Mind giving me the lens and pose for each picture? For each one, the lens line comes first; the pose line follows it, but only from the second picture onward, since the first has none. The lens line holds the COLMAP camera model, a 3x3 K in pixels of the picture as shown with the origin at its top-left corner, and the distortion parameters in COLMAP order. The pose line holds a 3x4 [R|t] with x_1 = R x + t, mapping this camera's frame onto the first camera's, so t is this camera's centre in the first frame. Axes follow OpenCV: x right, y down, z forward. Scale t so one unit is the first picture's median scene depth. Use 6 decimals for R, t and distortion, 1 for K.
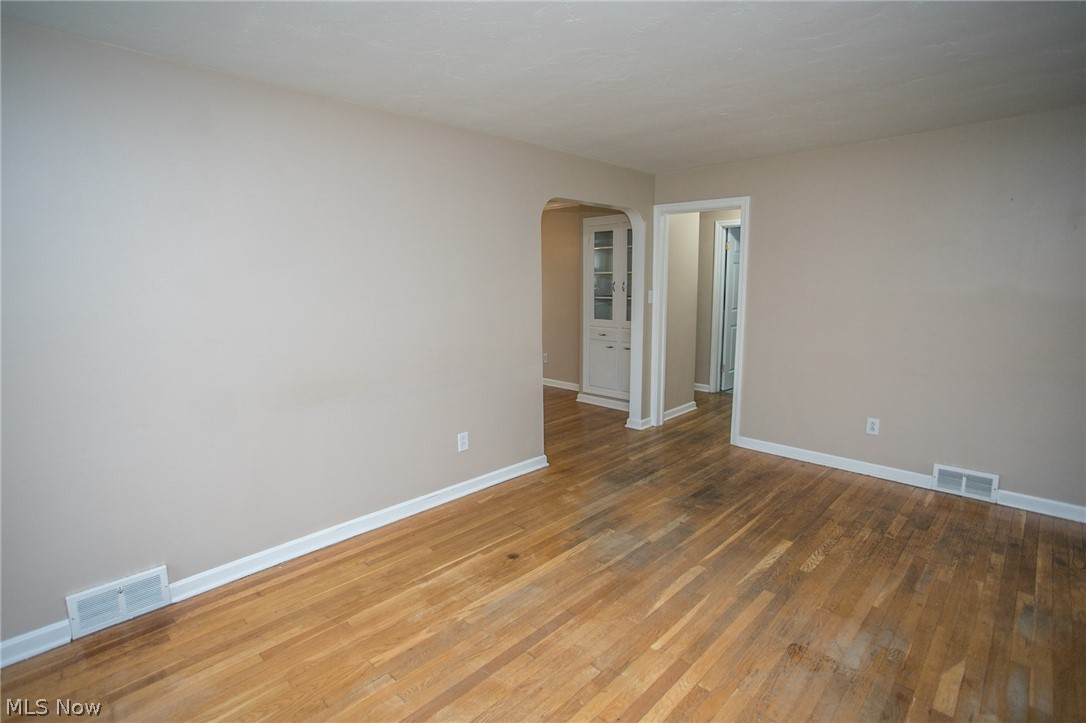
lens RADIAL K [[521.8, 0, 539.0], [0, 521.8, 362.0], [0, 0, 1]] dist [-0.056839, 0.032626]
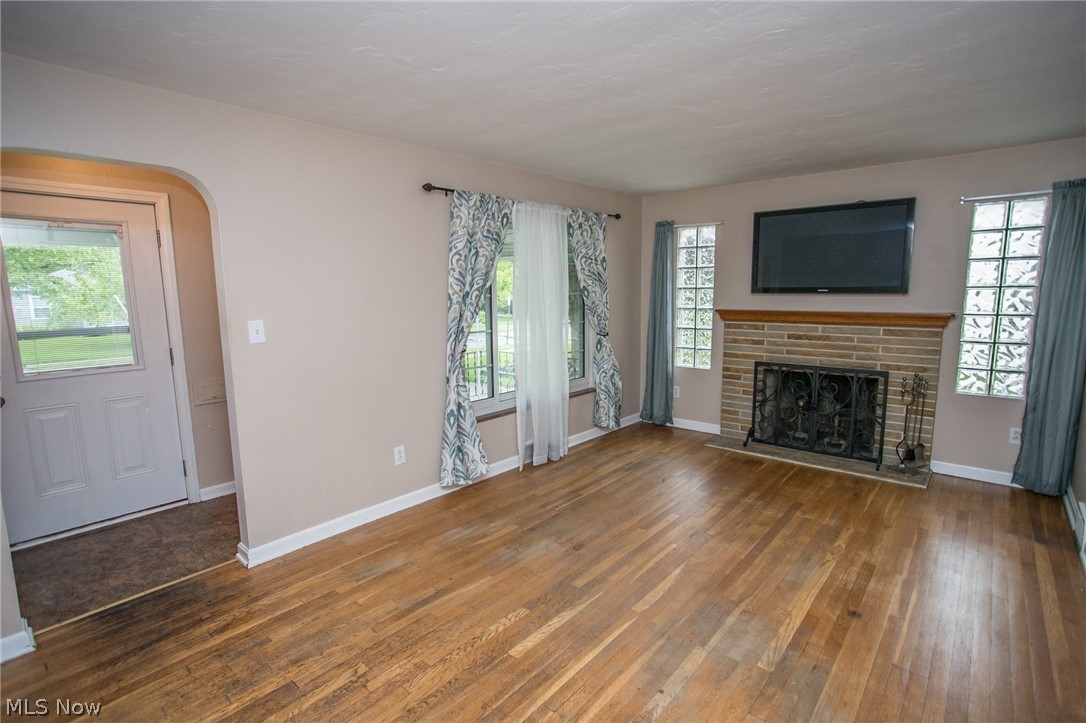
lens RADIAL K [[521.8, 0, 539.0], [0, 521.8, 362.0], [0, 0, 1]] dist [-0.056839, 0.032626]
pose [[-0.998050, 0.031993, -0.053596, 0.430694], [0.014684, 0.954898, 0.296571, -0.237582], [0.060667, 0.295206, -0.953506, 1.426004]]
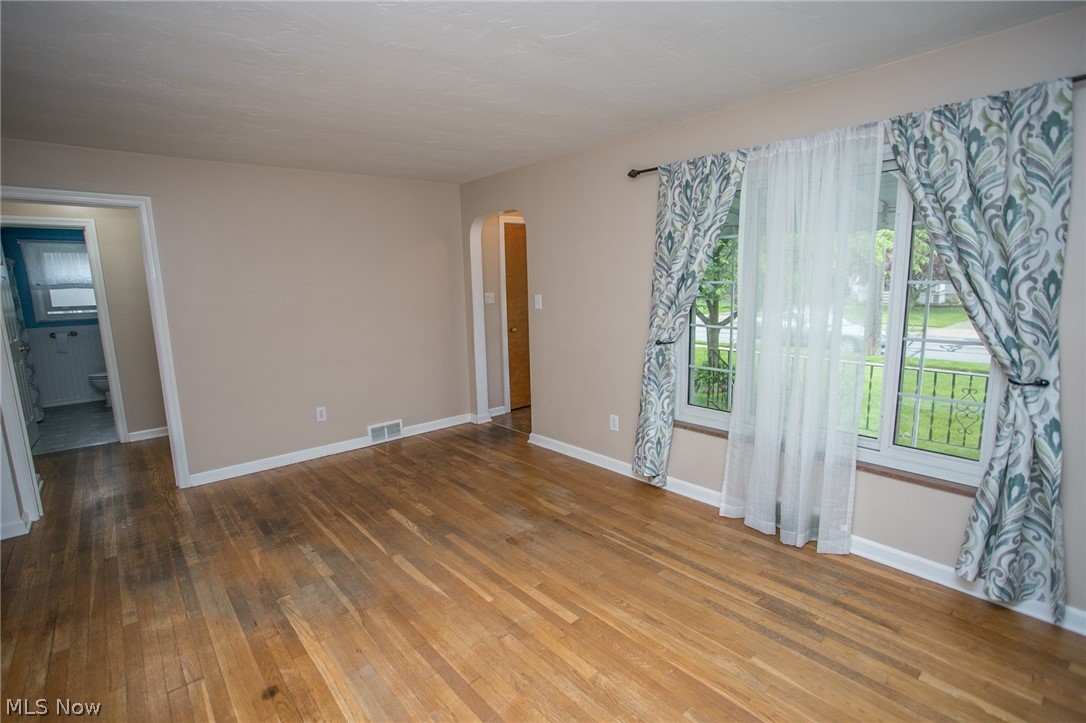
lens RADIAL K [[521.8, 0, 539.0], [0, 521.8, 362.0], [0, 0, 1]] dist [-0.056839, 0.032626]
pose [[0.083805, -0.152381, 0.984762, -0.540425], [0.184727, 0.973485, 0.134916, -0.068944], [-0.979210, 0.170606, 0.109731, 0.433980]]
